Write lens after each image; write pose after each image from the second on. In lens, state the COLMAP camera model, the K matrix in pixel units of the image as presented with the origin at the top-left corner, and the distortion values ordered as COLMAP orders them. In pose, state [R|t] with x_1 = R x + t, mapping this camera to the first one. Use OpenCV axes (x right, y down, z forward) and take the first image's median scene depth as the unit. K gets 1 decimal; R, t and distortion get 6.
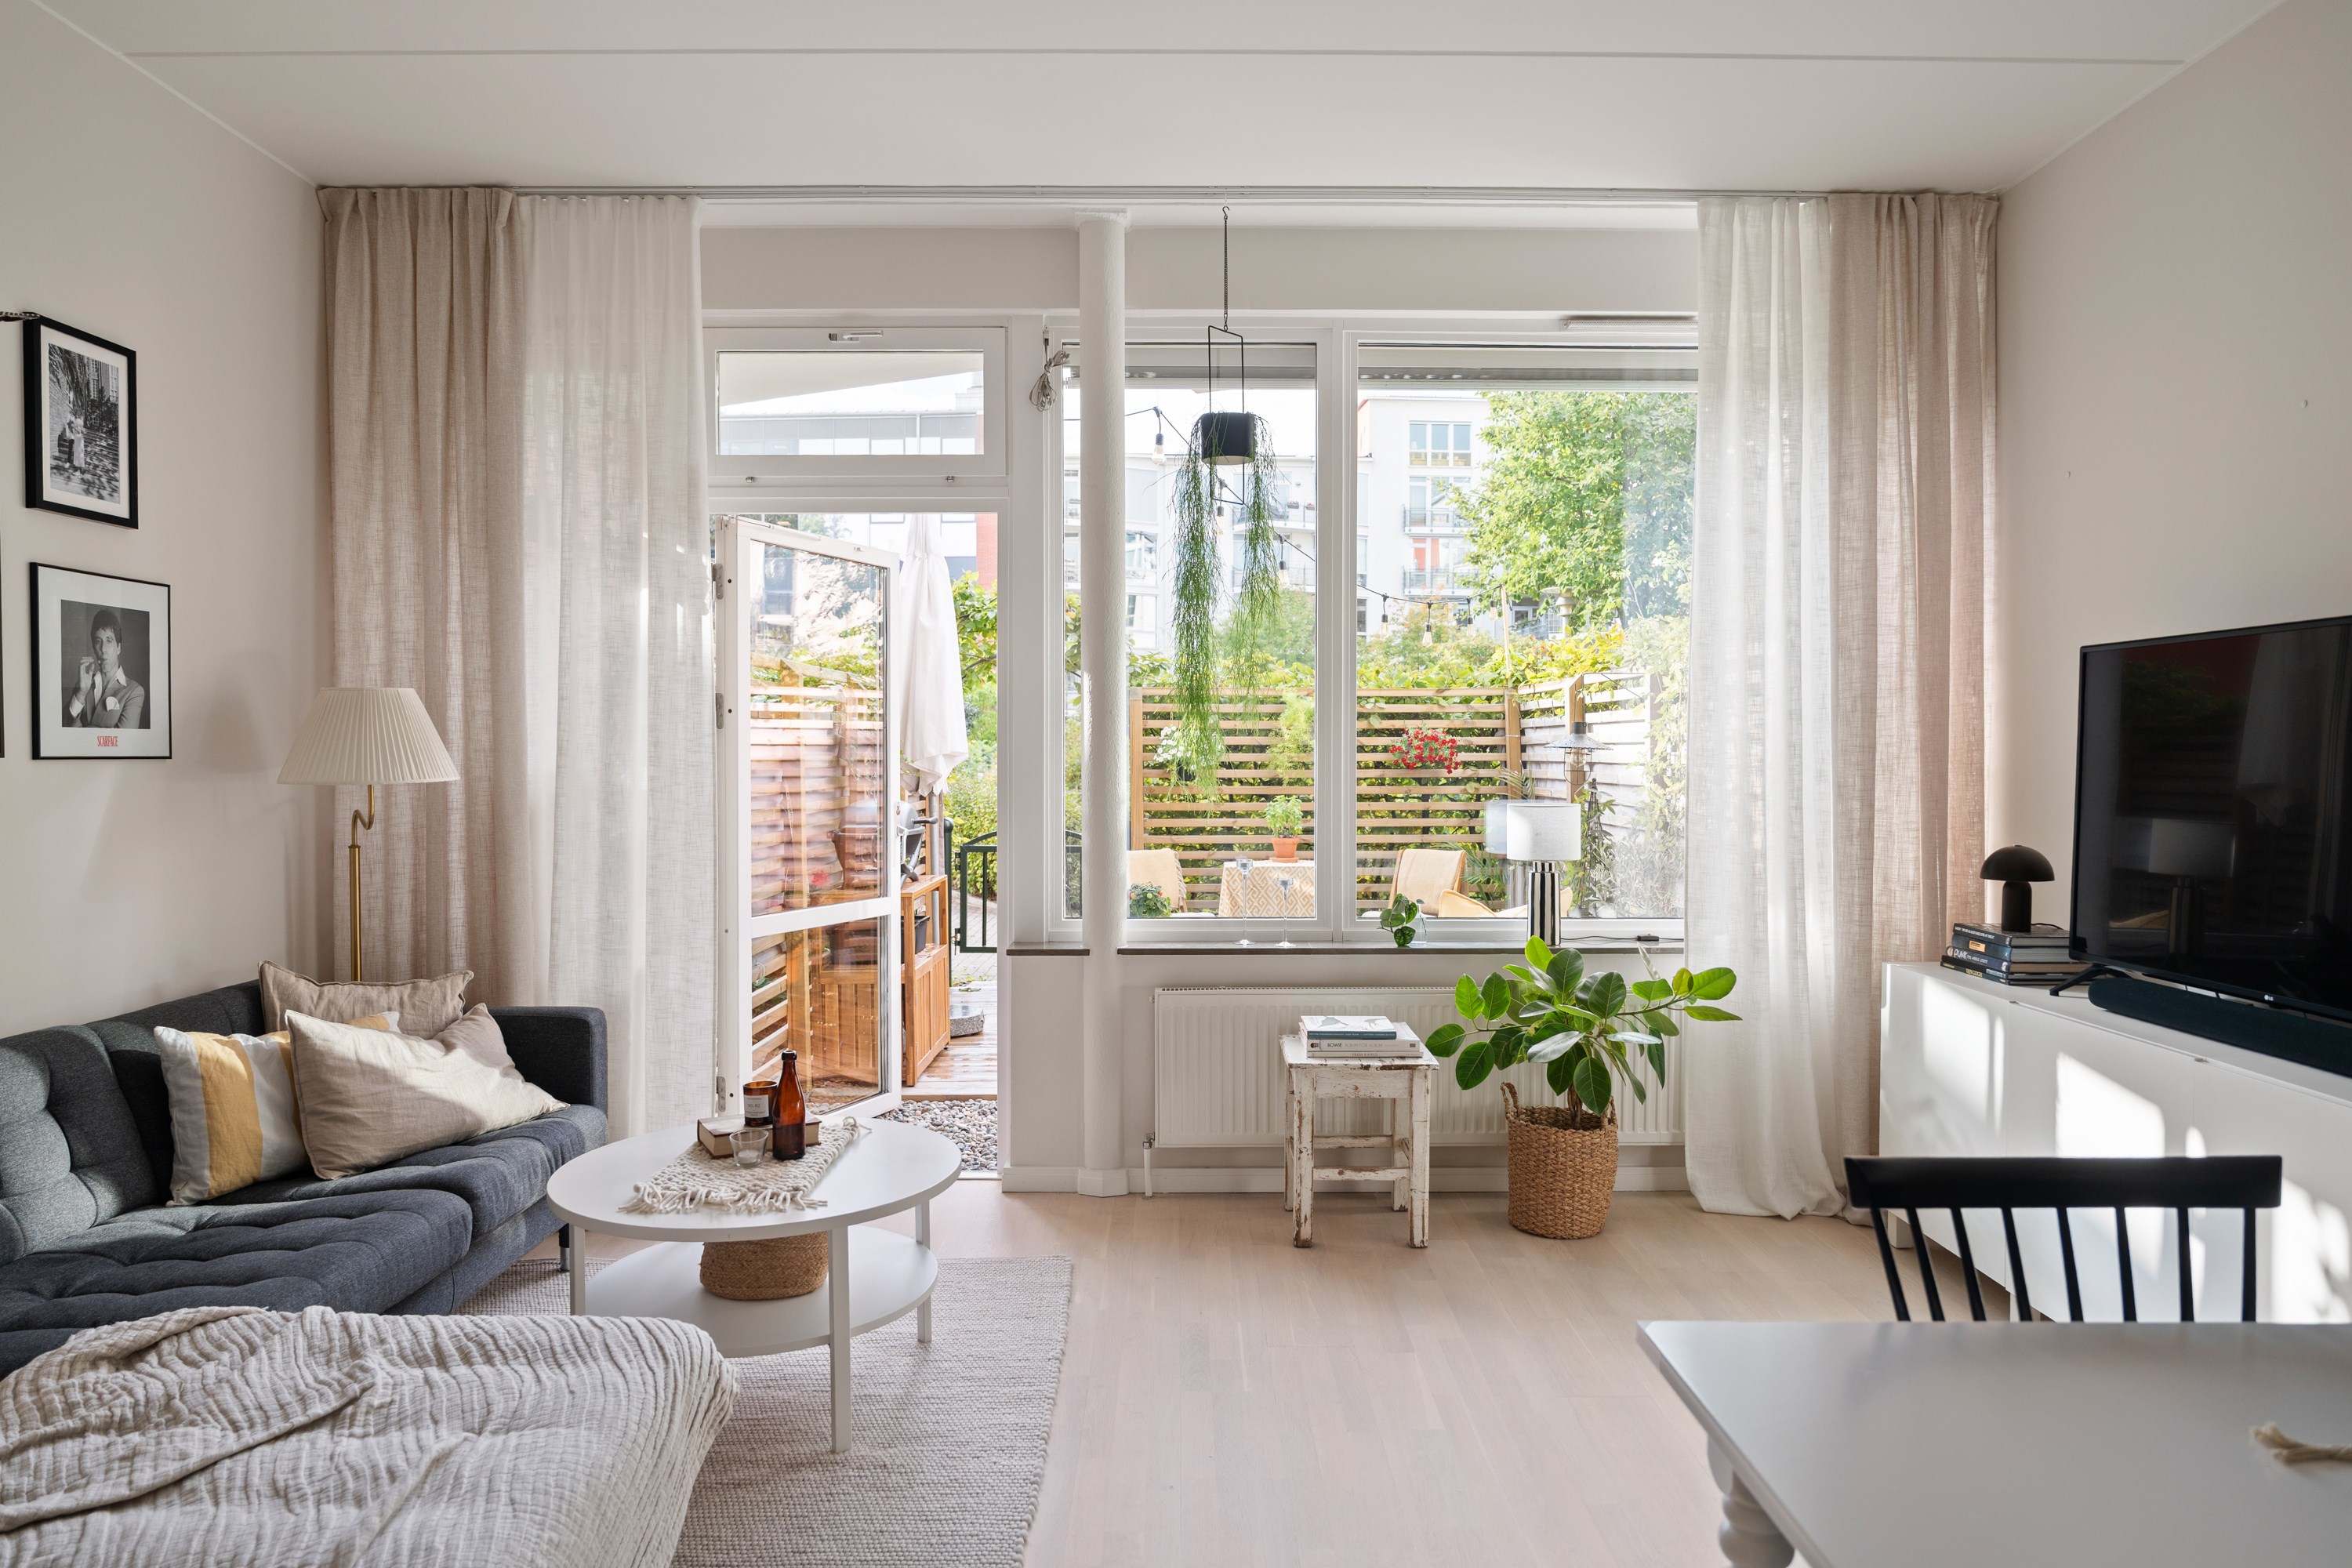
lens RADIAL K [[1519.8, 0, 1176.0], [0, 1519.8, 784.0], [0, 0, 1]] dist [0.000294, 0.000915]
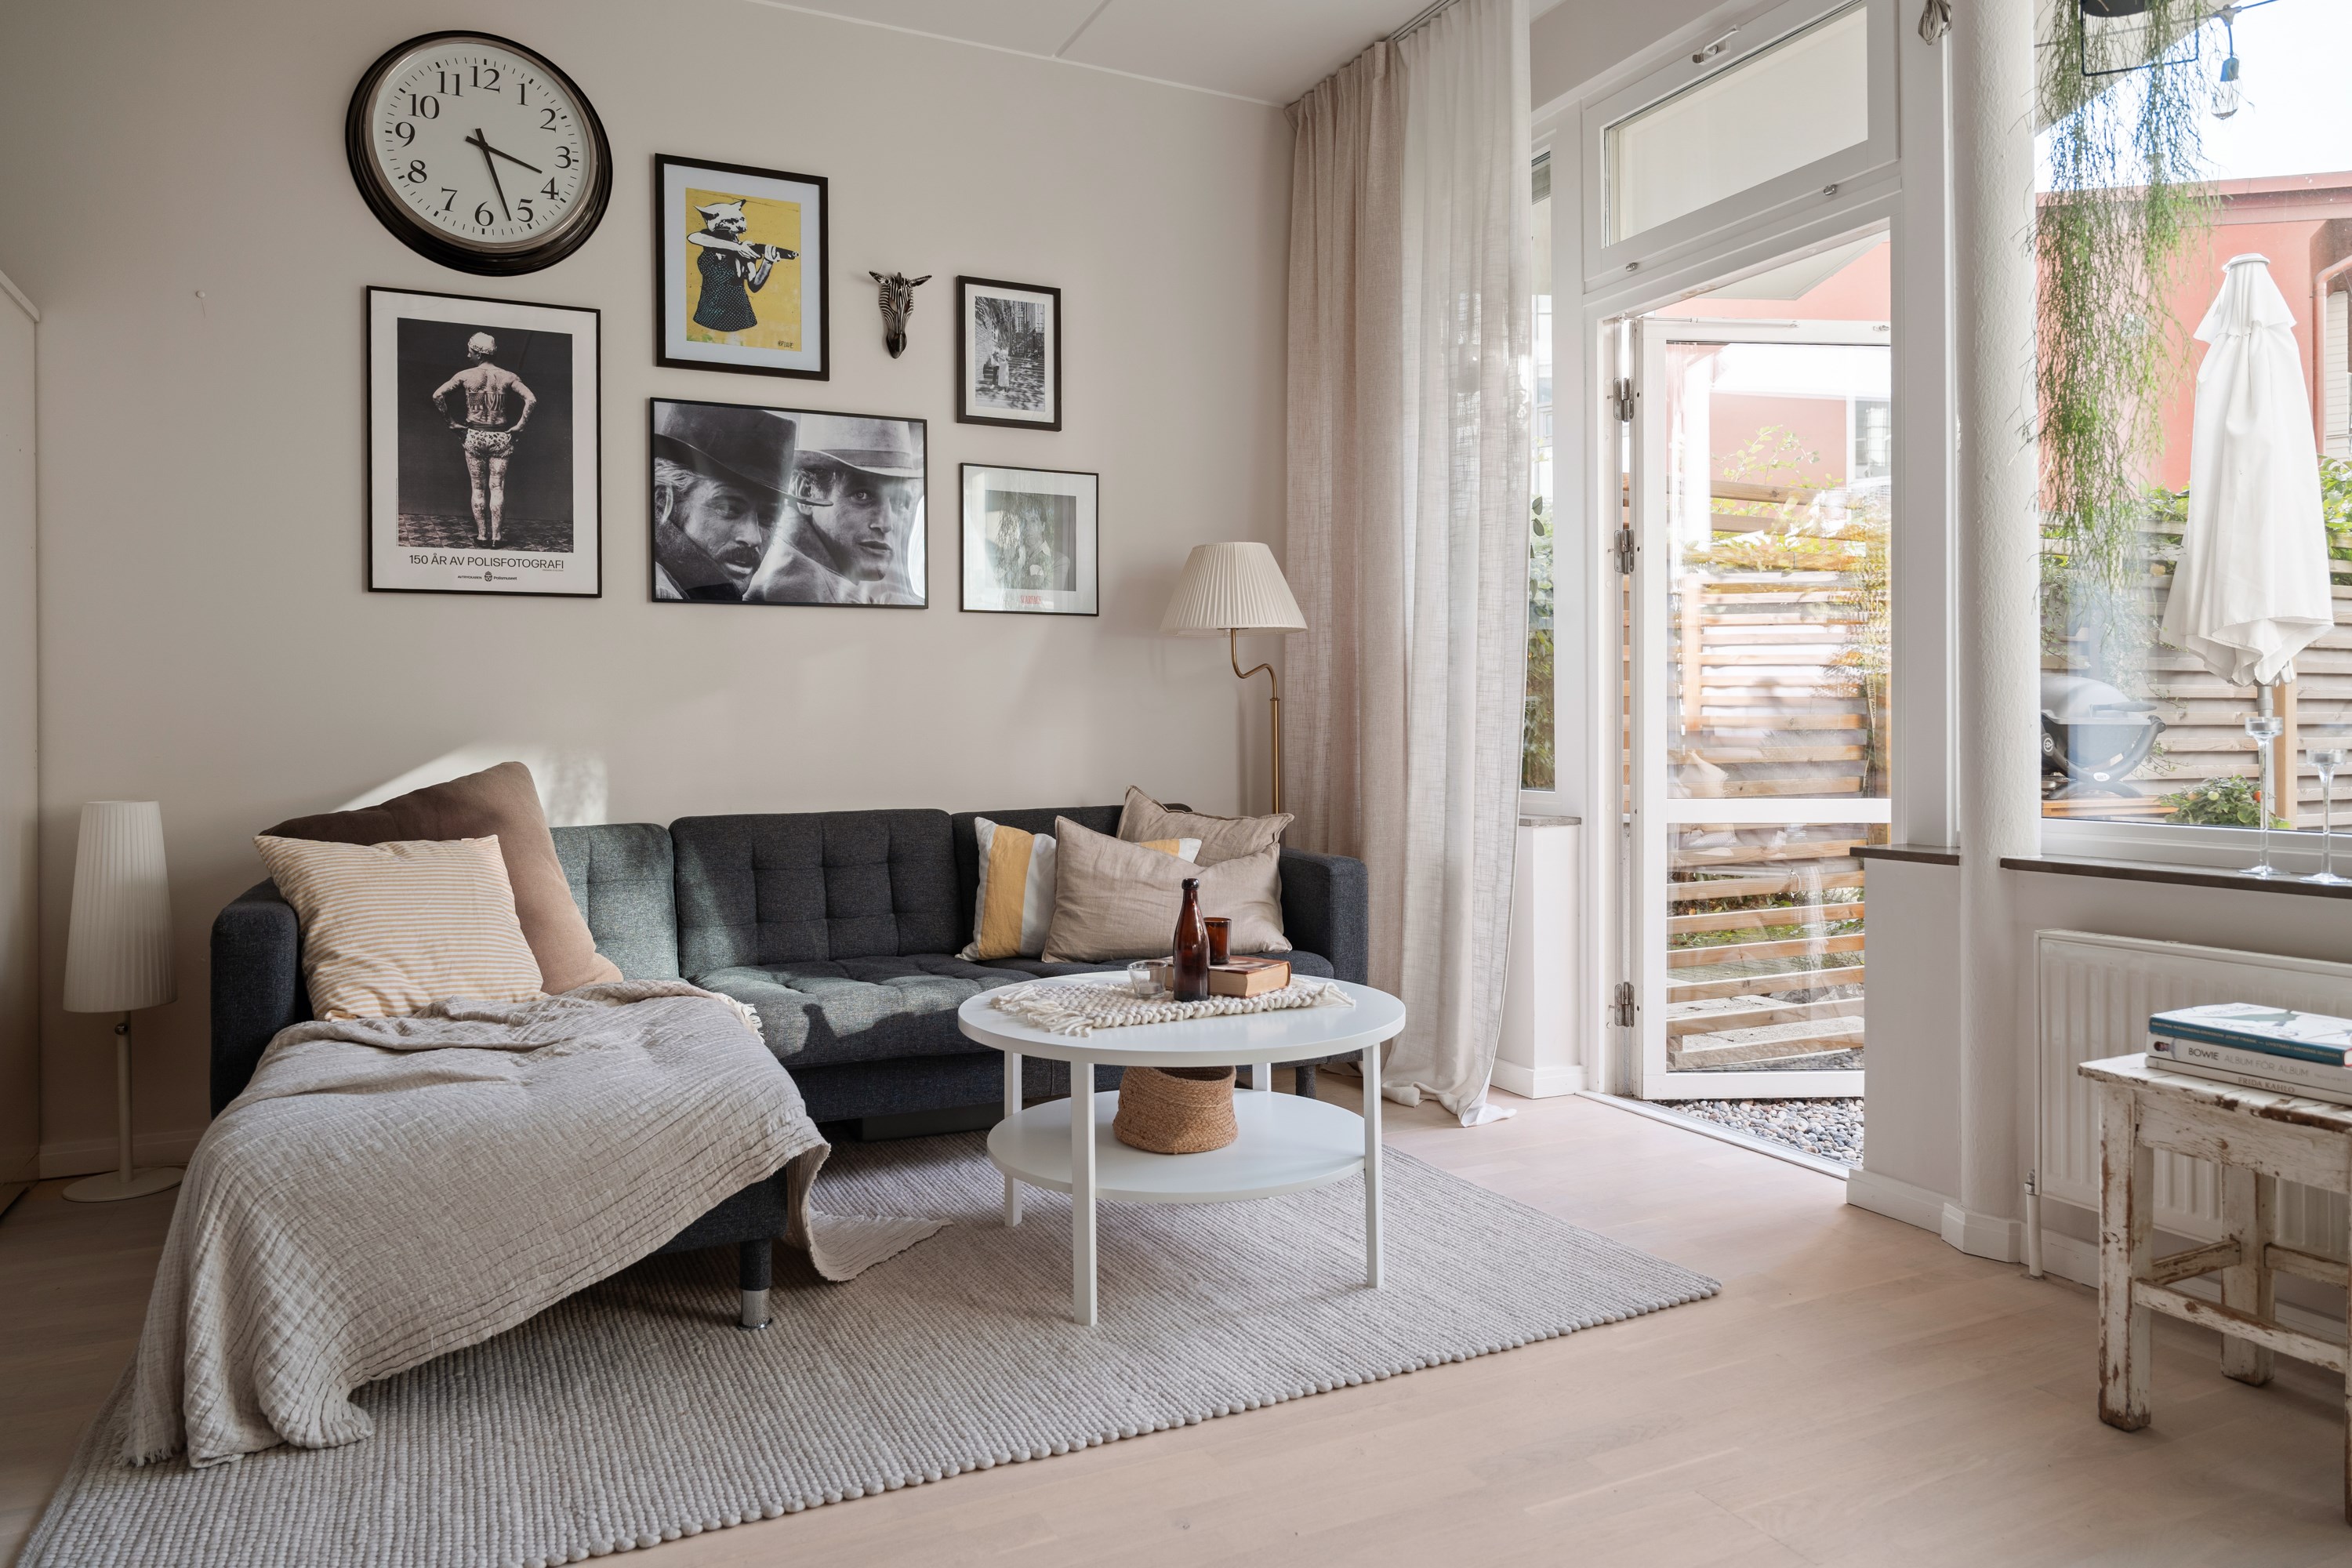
lens RADIAL K [[1540.4, 0, 1176.7], [0, 1540.4, 718.5], [0, 0, 1]] dist [0.003277, 0.001622]
pose [[0.426040, -0.008626, -0.904663, 0.503773], [-0.020638, 0.999602, -0.019250, 0.092029], [0.904469, 0.026872, 0.425692, 0.559073]]
